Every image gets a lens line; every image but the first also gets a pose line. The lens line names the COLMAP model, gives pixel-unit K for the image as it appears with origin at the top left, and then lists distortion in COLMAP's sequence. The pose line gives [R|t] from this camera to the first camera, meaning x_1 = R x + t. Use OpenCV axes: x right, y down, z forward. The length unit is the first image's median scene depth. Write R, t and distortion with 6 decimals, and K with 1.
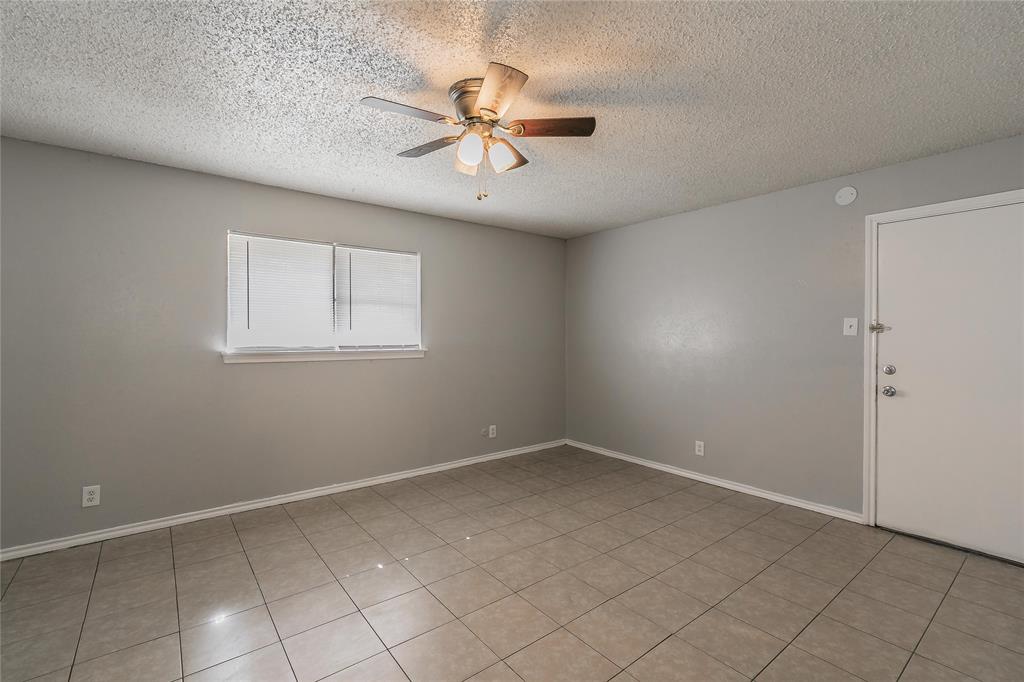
lens RADIAL K [[446.6, 0, 518.4], [0, 446.6, 340.3], [0, 0, 1]] dist [-0.002598, 0.001689]
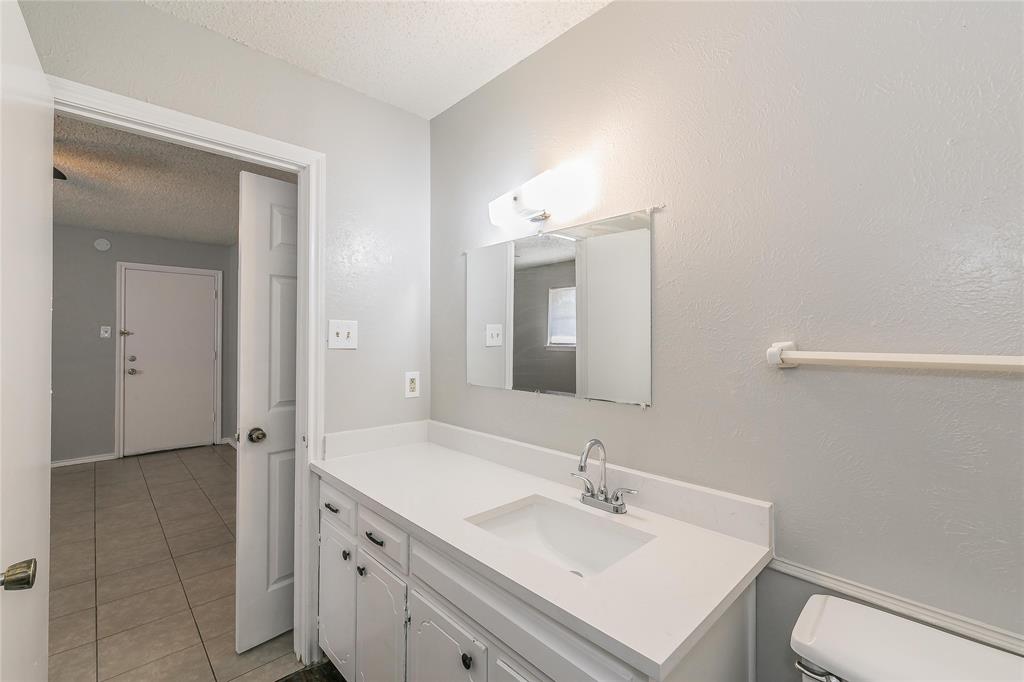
lens RADIAL K [[446.6, 0, 502.6], [0, 446.6, 334.6], [0, 0, 1]] dist [-0.002598, 0.001689]
pose [[-0.071776, 0.005354, 0.997406, -0.752194], [0.004824, 0.999976, -0.005021, -0.006158], [-0.997409, 0.004451, -0.071800, -0.203908]]
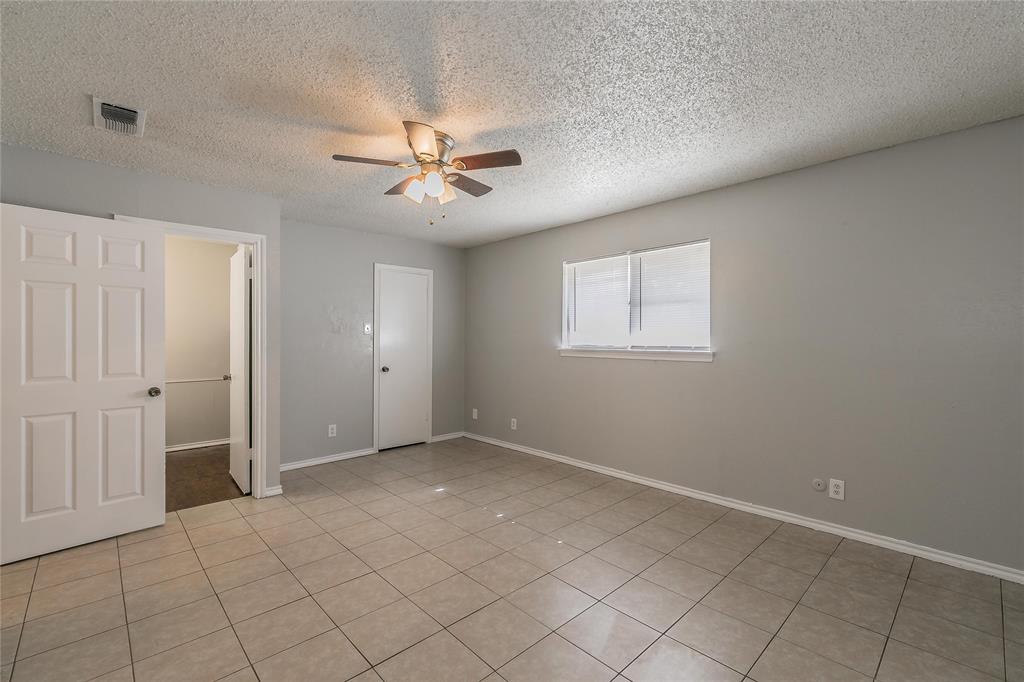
lens RADIAL K [[446.6, 0, 514.0], [0, 446.6, 341.0], [0, 0, 1]] dist [-0.002598, 0.001689]
pose [[0.084893, 0.002472, -0.996387, 0.674932], [-0.009116, 0.999957, 0.001705, 0.001764], [0.996348, 0.008938, 0.084912, 0.645008]]
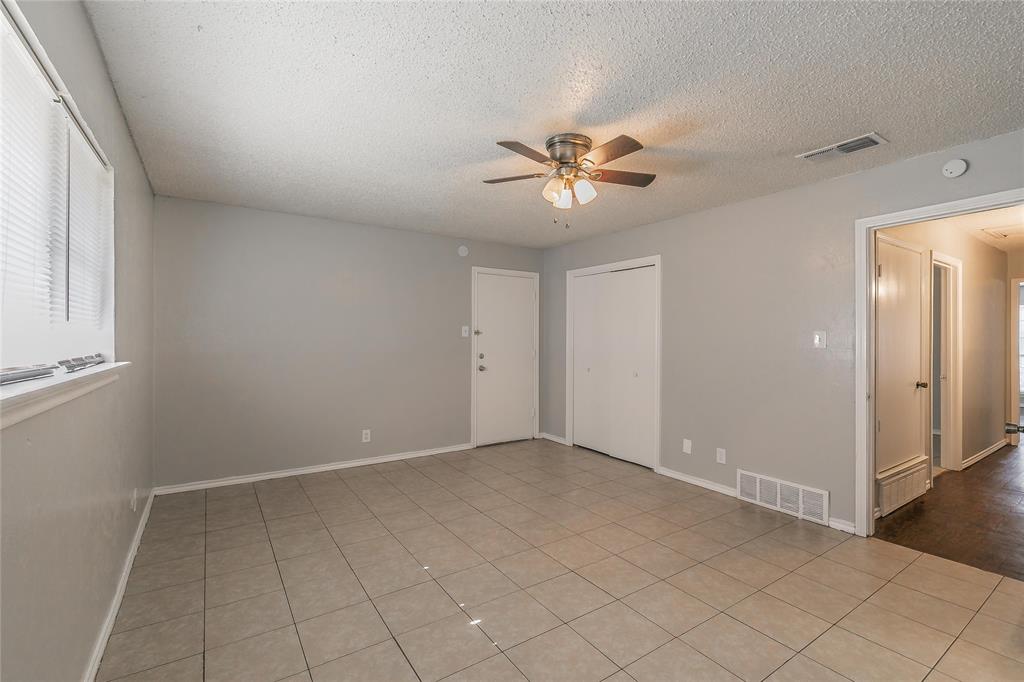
lens RADIAL K [[446.6, 0, 514.1], [0, 446.6, 333.8], [0, 0, 1]] dist [-0.002598, 0.001689]
pose [[0.080048, 0.012026, 0.996718, -0.769561], [0.003634, 0.999917, -0.012356, -0.000158], [-0.996784, 0.004611, 0.079998, 0.600479]]
